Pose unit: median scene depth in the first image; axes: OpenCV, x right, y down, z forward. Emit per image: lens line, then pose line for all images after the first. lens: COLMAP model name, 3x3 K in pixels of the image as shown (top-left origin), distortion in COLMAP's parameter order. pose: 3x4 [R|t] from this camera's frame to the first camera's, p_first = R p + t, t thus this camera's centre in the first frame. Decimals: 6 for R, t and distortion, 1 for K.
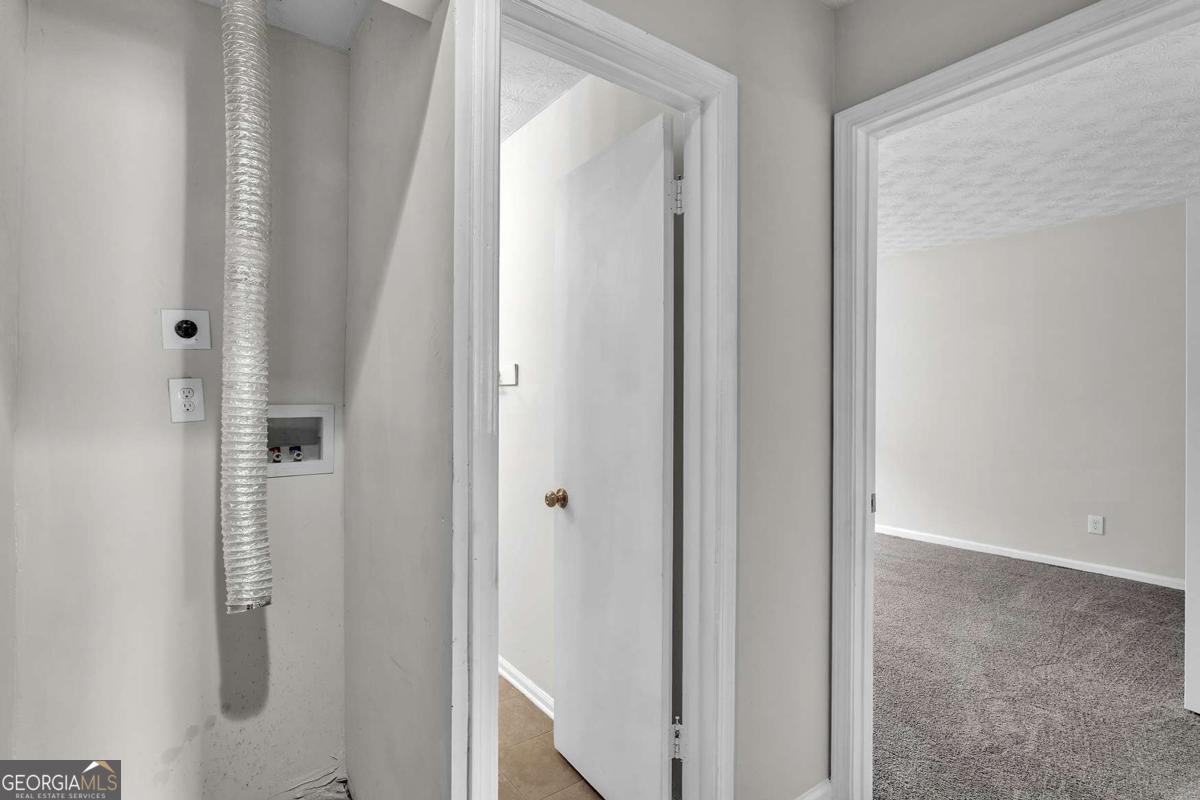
lens RADIAL K [[578.6, 0, 597.0], [0, 578.6, 395.4], [0, 0, 1]] dist [-0.005364, 0.000172]
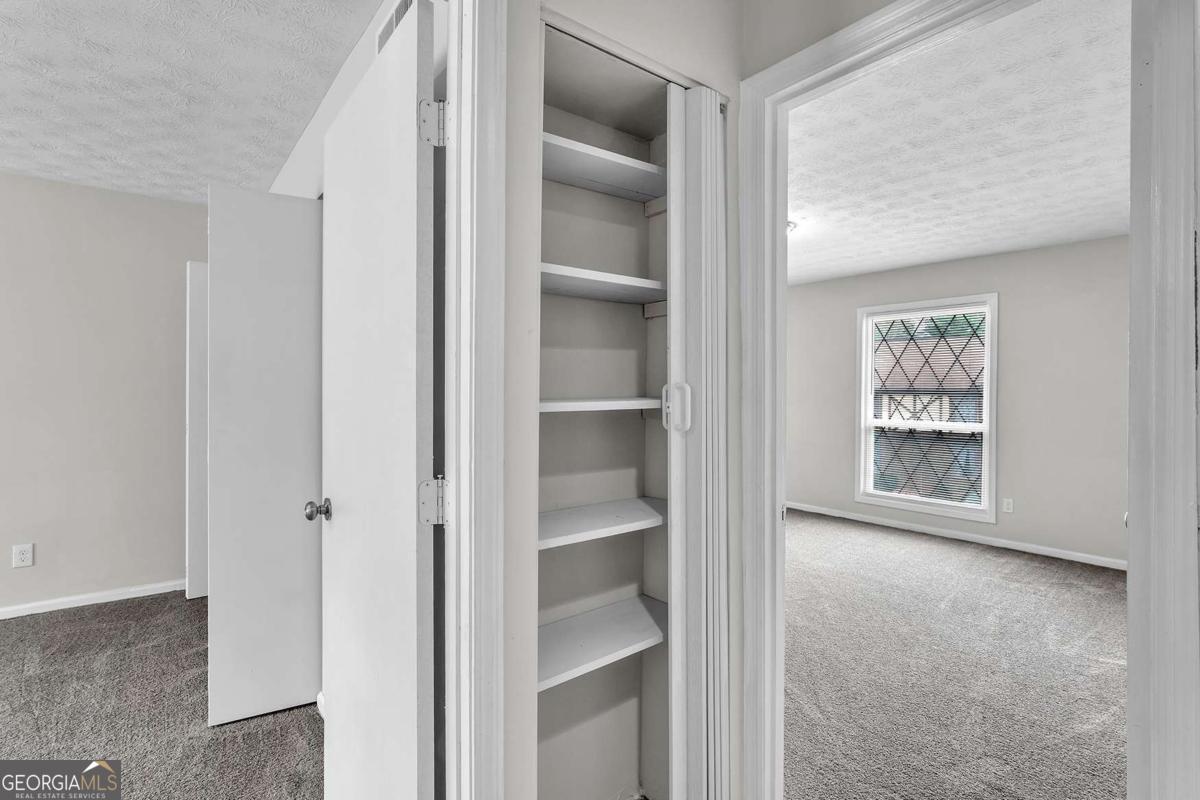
lens RADIAL K [[578.6, 0, 597.0], [0, 578.6, 395.4], [0, 0, 1]] dist [-0.005364, 0.000172]
pose [[-0.038109, 0.000281, 0.999274, 0.040602], [0.002025, 0.999998, -0.000203, 0.003059], [-0.999272, 0.002016, -0.038110, 0.286489]]
